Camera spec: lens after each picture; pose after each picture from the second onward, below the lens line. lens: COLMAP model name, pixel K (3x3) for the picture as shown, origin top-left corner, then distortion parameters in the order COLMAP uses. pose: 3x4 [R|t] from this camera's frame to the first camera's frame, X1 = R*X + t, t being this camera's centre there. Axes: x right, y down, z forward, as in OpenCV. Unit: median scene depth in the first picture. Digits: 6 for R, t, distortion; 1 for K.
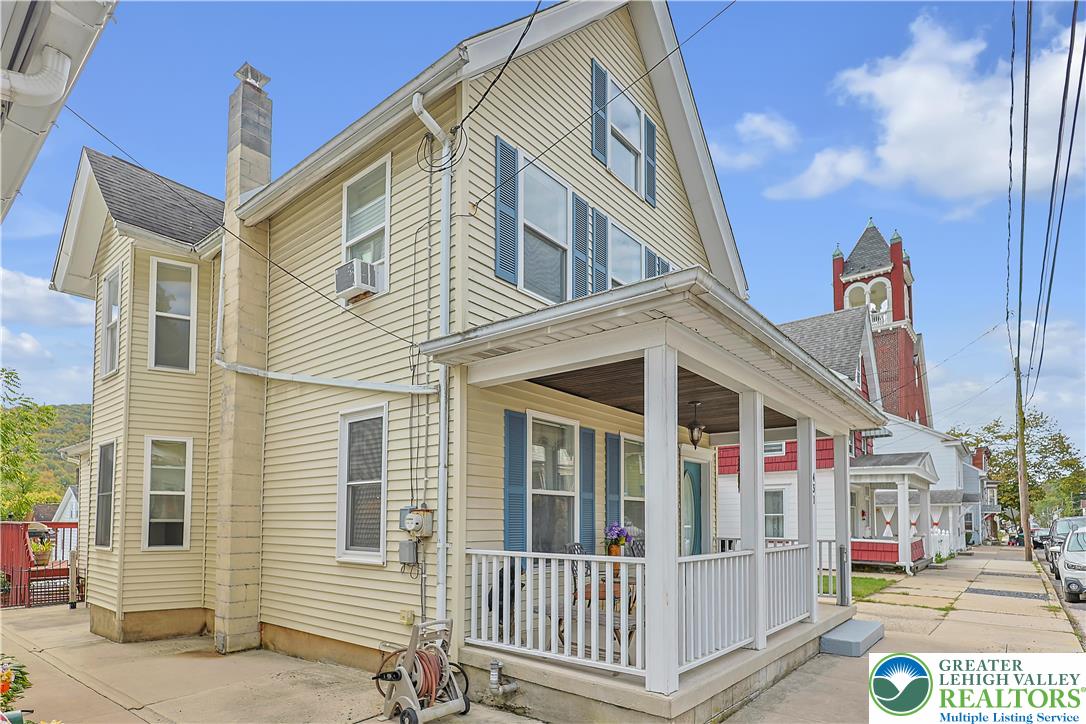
lens RADIAL K [[559.7, 0, 544.5], [0, 559.7, 391.0], [0, 0, 1]] dist [0.001599, -0.000338]
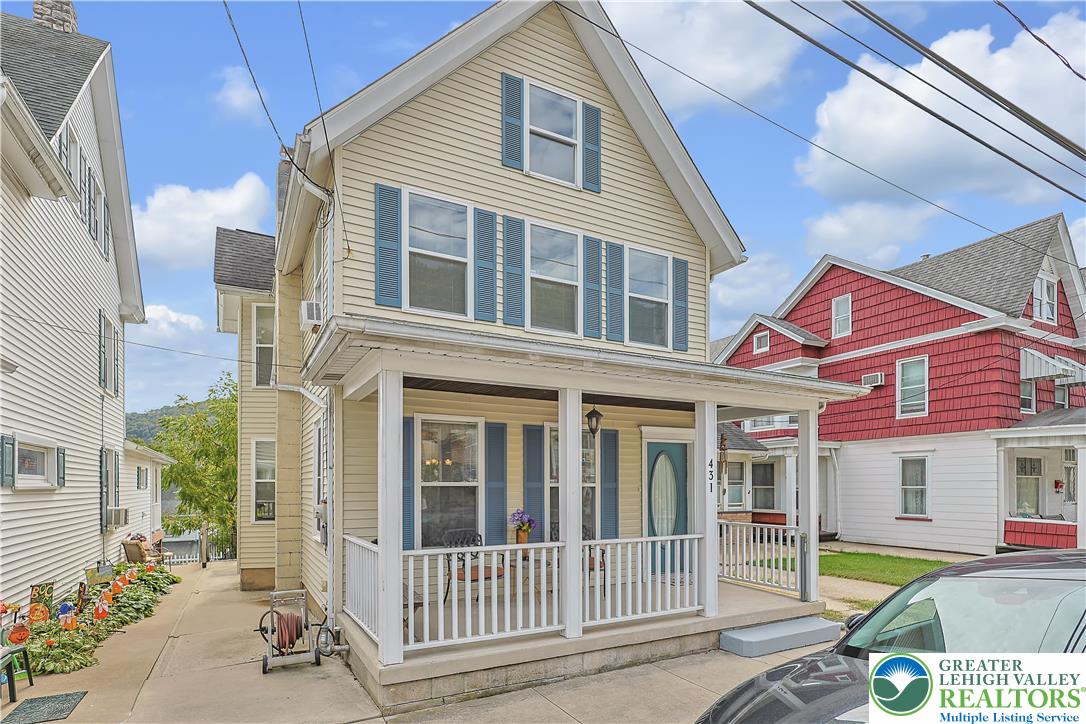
lens RADIAL K [[570.5, 0, 543.0], [0, 570.5, 362.0], [0, 0, 1]] dist [-0.000780, -0.000334]
pose [[0.918792, -0.089820, -0.384387, 0.676562], [0.095292, 0.995438, -0.004830, -0.042368], [0.383068, -0.032192, 0.923159, 0.011983]]
